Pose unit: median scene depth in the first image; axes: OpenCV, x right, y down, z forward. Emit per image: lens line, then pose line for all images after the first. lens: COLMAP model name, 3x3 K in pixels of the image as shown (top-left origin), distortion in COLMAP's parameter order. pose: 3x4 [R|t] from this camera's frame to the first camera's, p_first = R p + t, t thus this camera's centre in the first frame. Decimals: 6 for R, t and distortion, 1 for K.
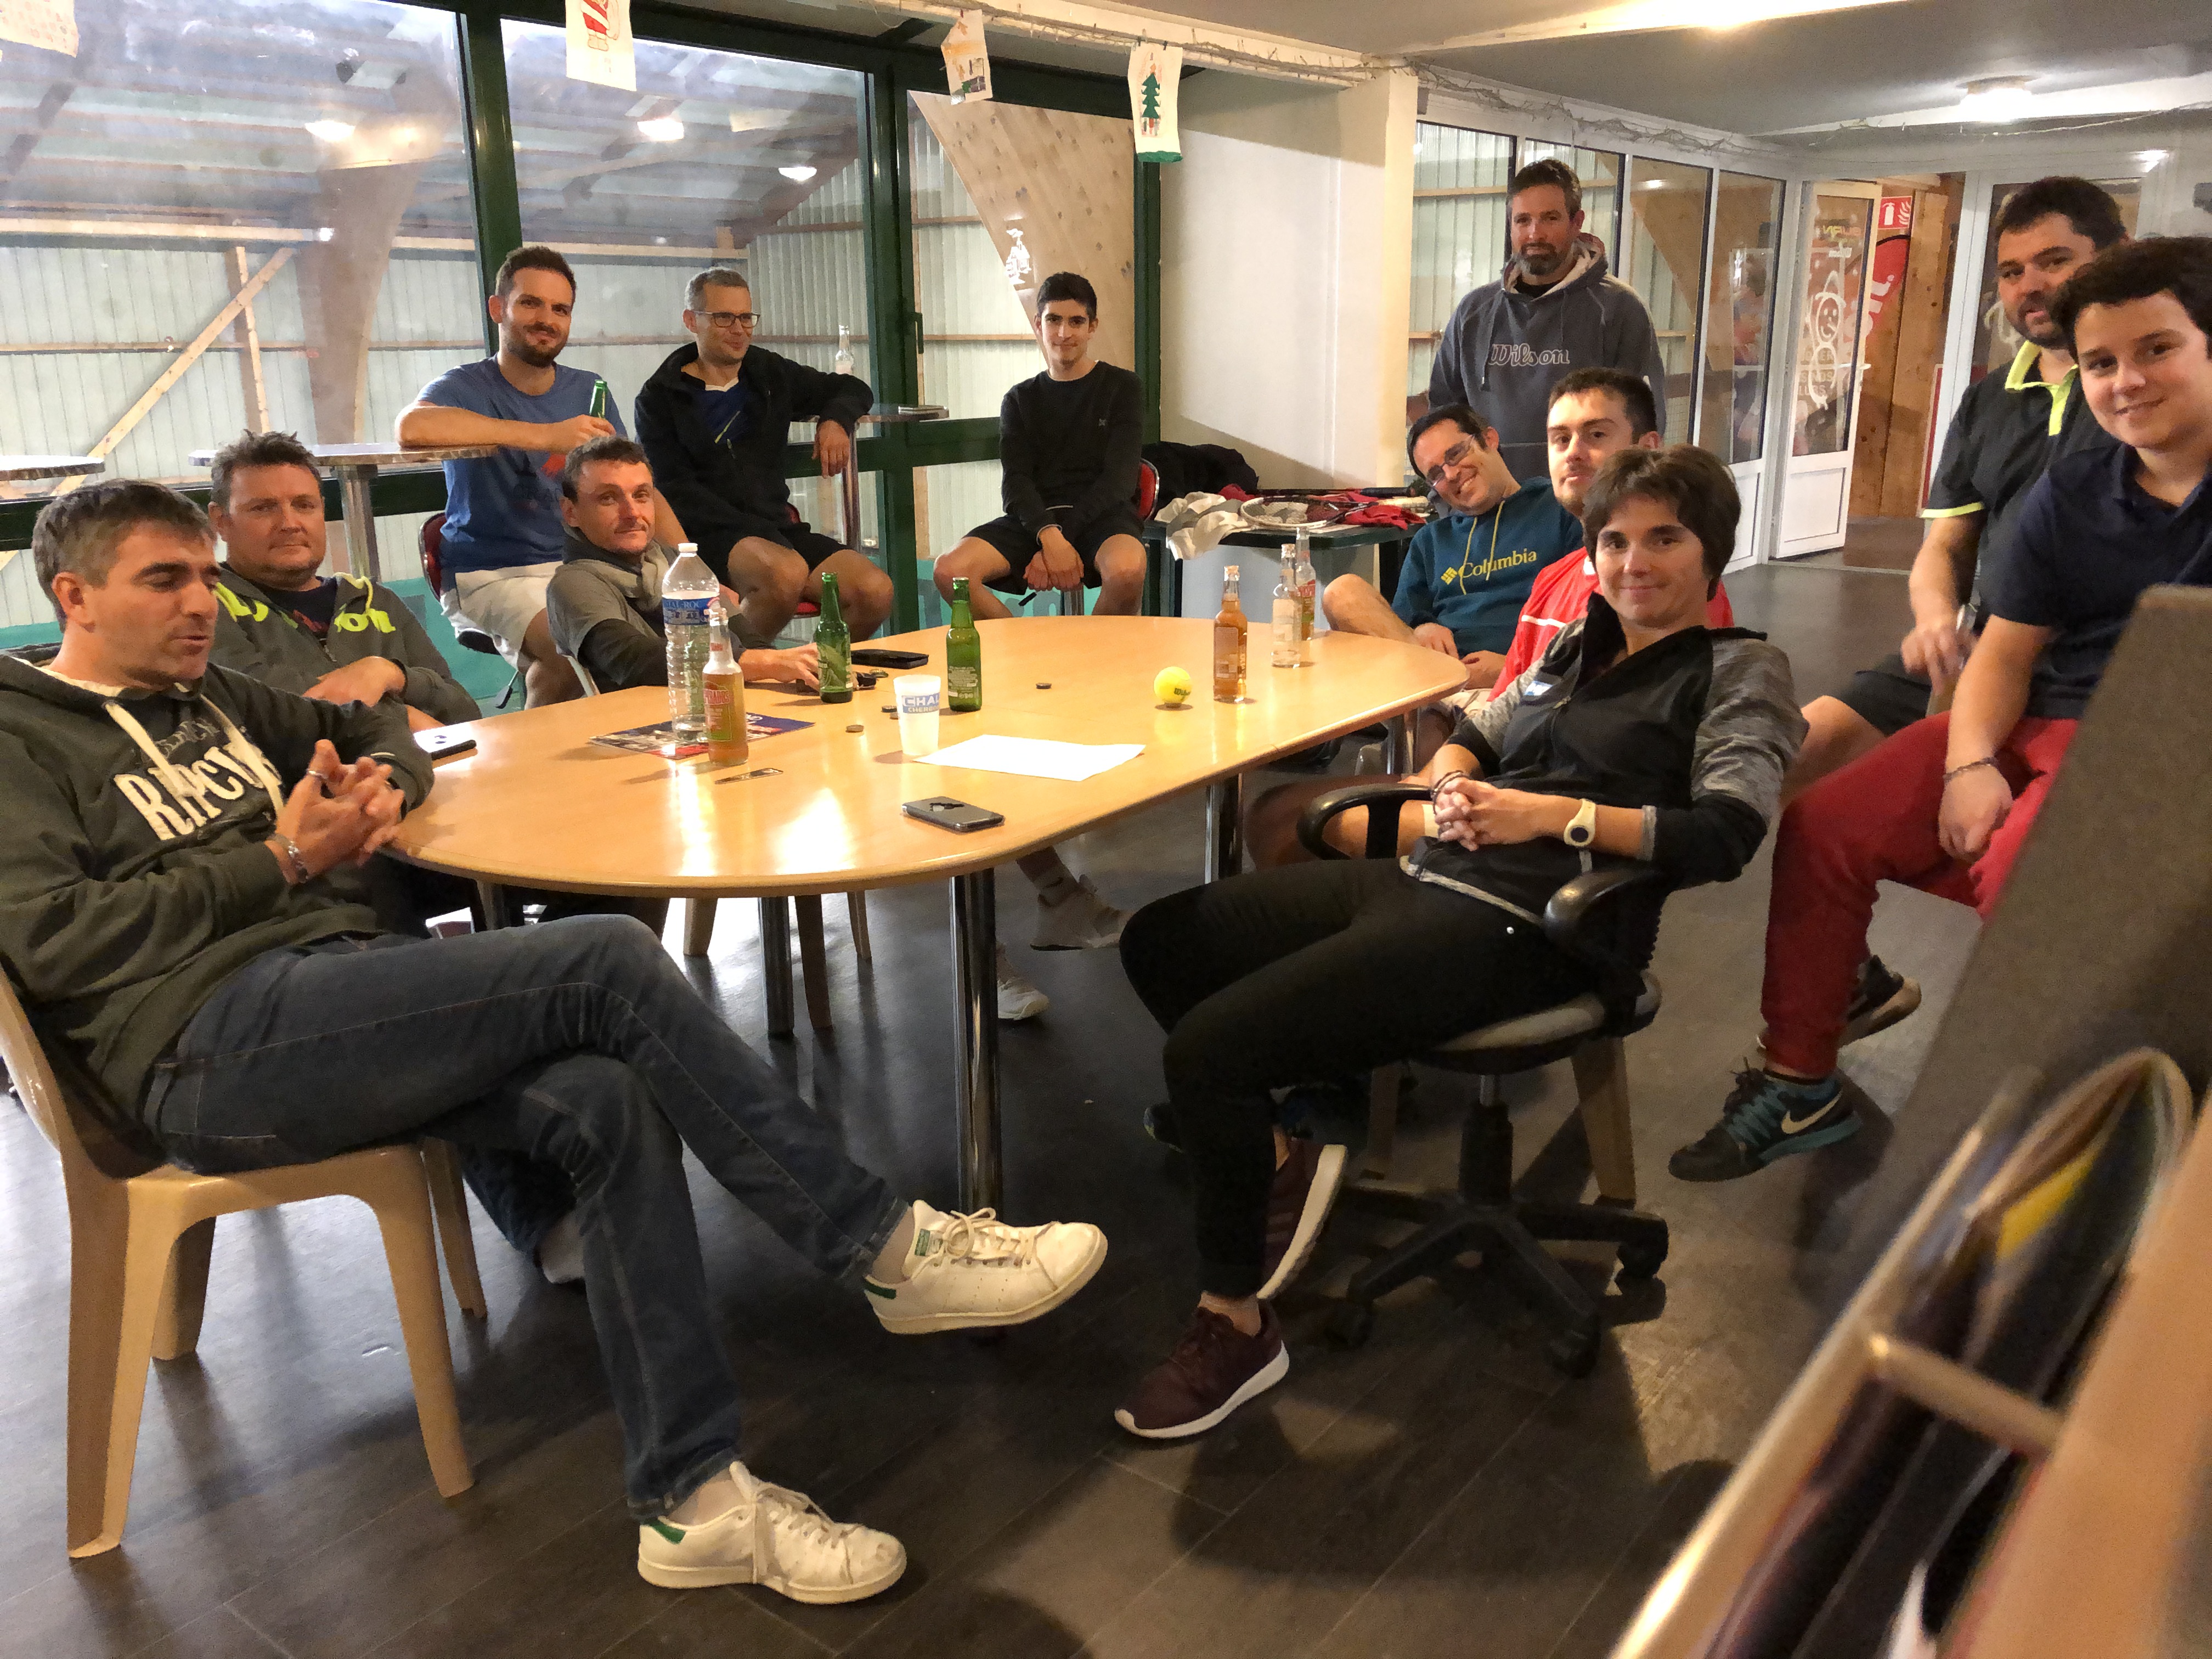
lens RADIAL K [[1780.0, 0, 1106.0], [0, 1780.0, 829.5], [0, 0, 1]] dist [0.003860, 0.004345]
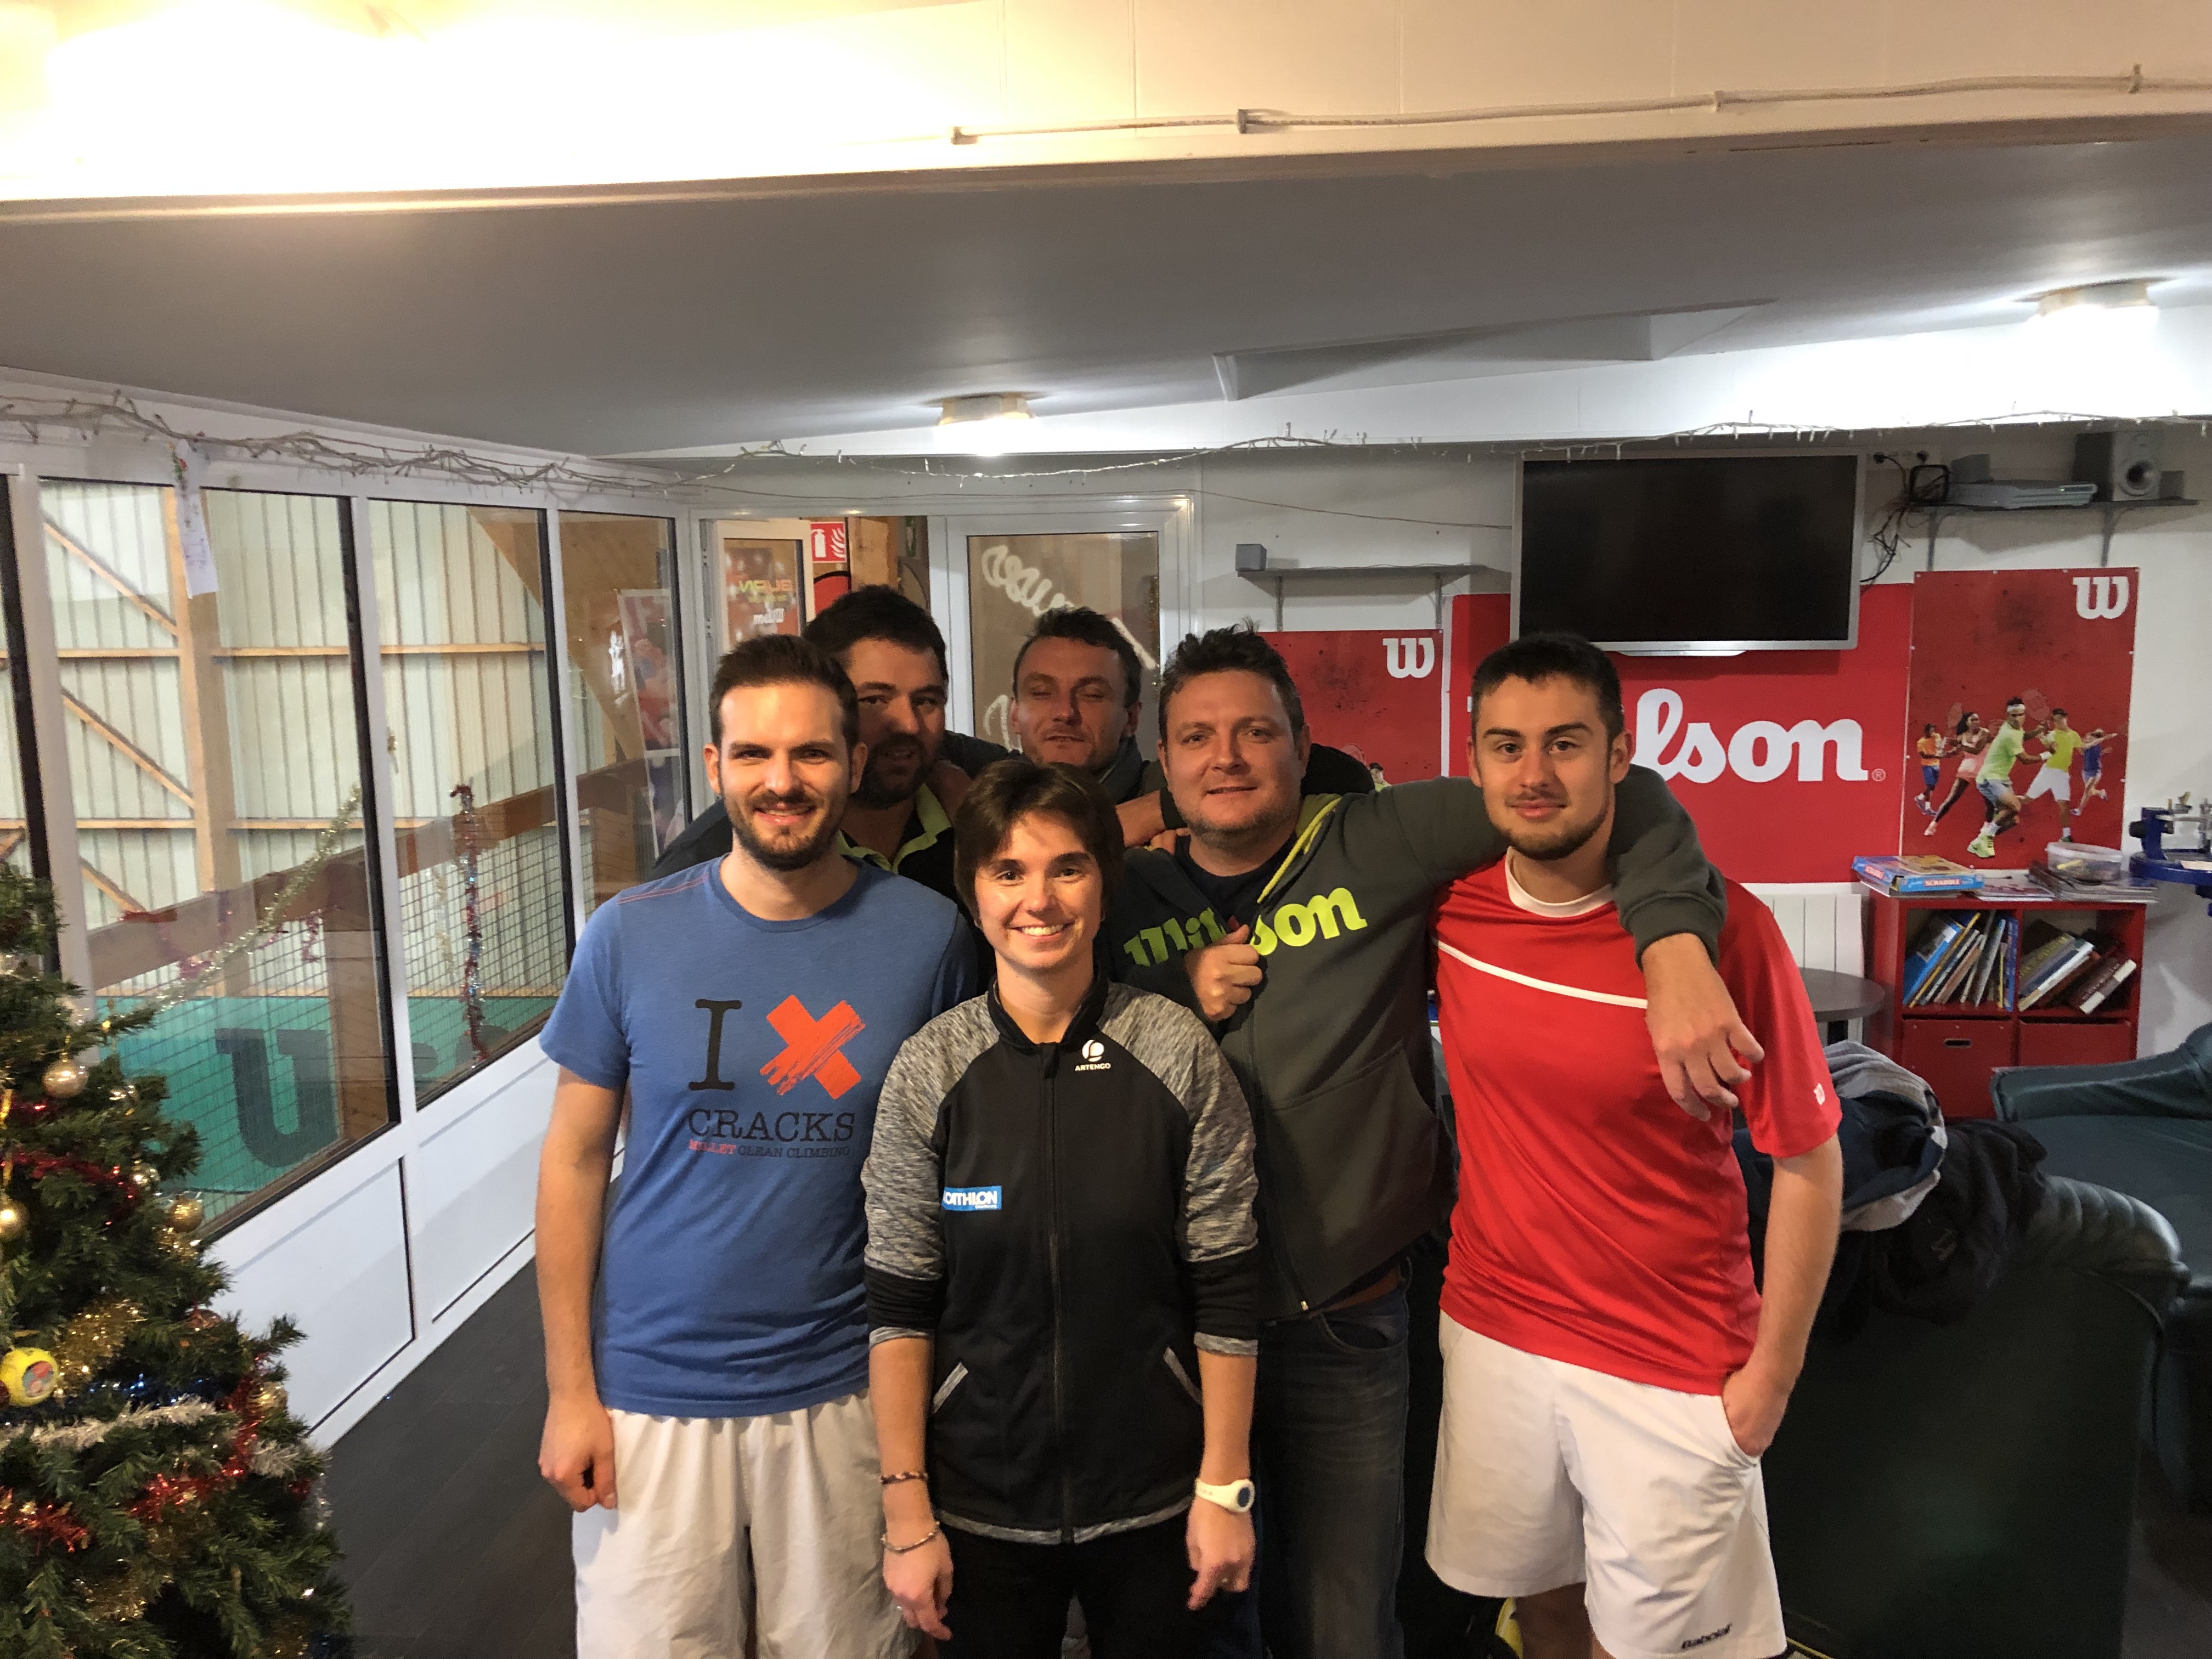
lens RADIAL K [[1780.0, 0, 1106.0], [0, 1780.0, 829.5], [0, 0, 1]] dist [0.003860, 0.004345]
pose [[0.845747, -0.084102, 0.526915, 0.162010], [0.154747, 0.983720, -0.091369, -0.167691], [-0.510652, 0.158814, 0.844993, 0.386757]]
